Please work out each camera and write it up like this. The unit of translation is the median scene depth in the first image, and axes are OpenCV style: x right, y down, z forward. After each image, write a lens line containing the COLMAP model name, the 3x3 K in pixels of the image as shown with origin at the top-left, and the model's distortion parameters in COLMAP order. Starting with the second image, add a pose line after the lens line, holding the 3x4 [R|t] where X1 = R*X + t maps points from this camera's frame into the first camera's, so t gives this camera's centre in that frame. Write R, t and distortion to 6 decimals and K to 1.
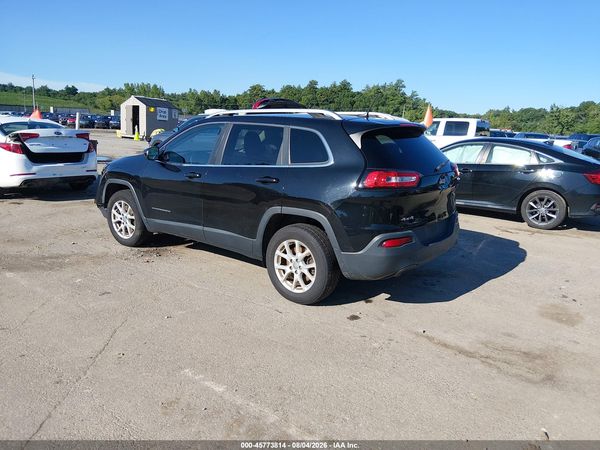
lens RADIAL K [[457.5, 0, 303.3], [0, 457.5, 224.5], [0, 0, 1]] dist [0.062822, -0.108562]
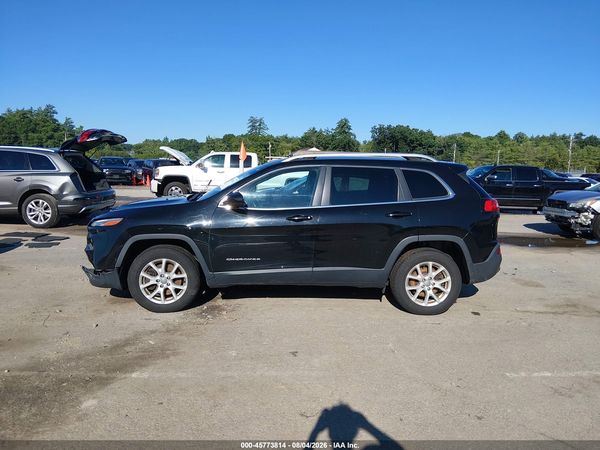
lens RADIAL K [[461.7, 0, 301.0], [0, 461.7, 206.0], [0, 0, 1]] dist [0.054194, -0.103964]
pose [[0.749218, -0.075518, 0.658005, -1.036294], [0.140554, 0.988979, -0.046535, -0.099322], [-0.647239, 0.127350, 0.751575, 0.281255]]
